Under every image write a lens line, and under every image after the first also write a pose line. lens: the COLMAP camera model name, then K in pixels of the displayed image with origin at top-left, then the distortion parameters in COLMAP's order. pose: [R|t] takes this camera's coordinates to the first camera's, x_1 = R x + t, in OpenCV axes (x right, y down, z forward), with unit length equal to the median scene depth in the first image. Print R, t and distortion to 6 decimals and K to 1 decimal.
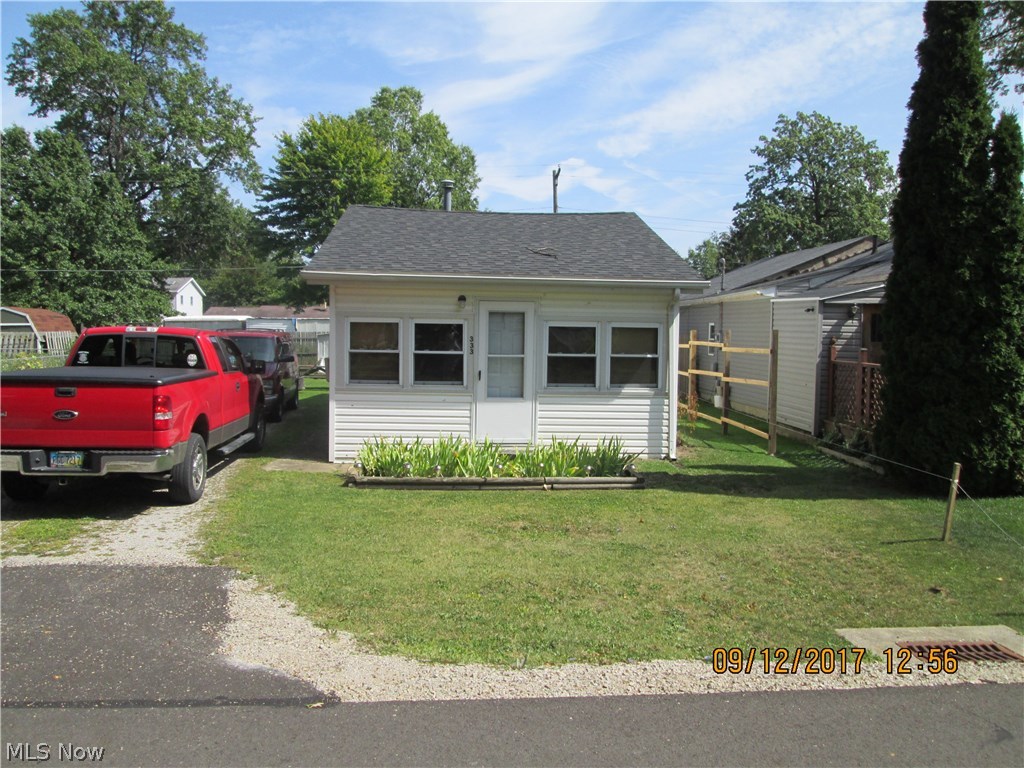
lens RADIAL K [[845.7, 0, 515.7], [0, 845.7, 387.2], [0, 0, 1]] dist [-0.061512, 0.019999]
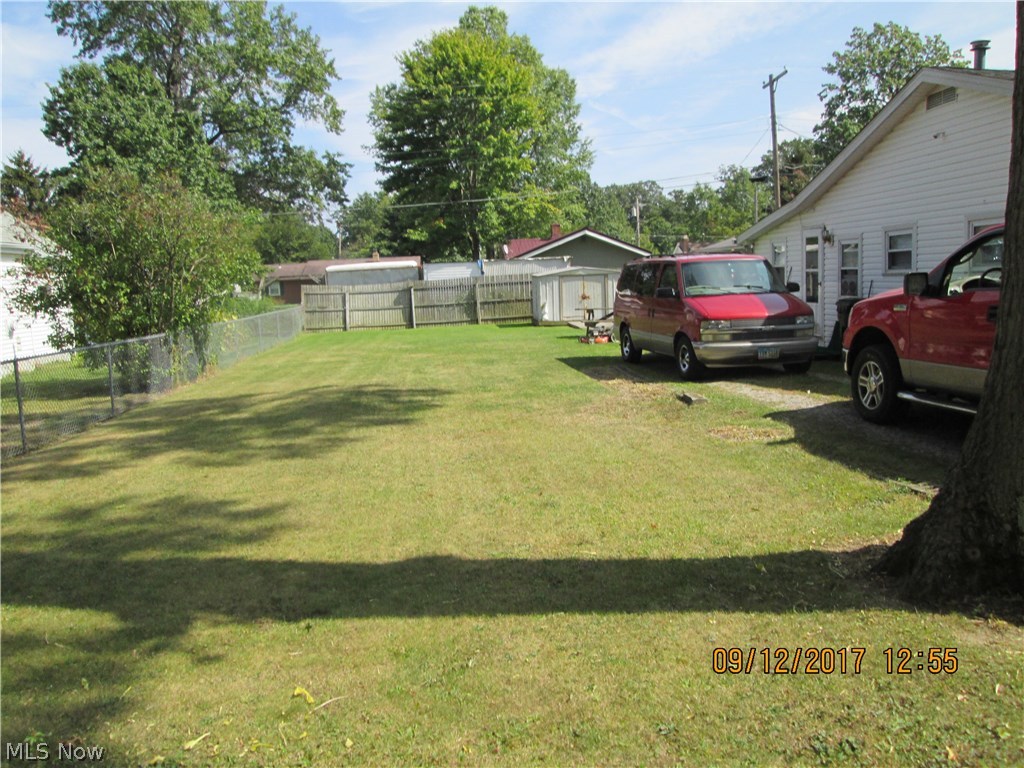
lens RADIAL K [[845.7, 0, 508.2], [0, 845.7, 382.7], [0, 0, 1]] dist [-0.061512, 0.019999]
pose [[0.998175, -0.057297, 0.019069, -0.118376], [0.056164, 0.996881, 0.055448, -0.001559], [-0.022187, -0.054276, 0.998279, 0.060077]]
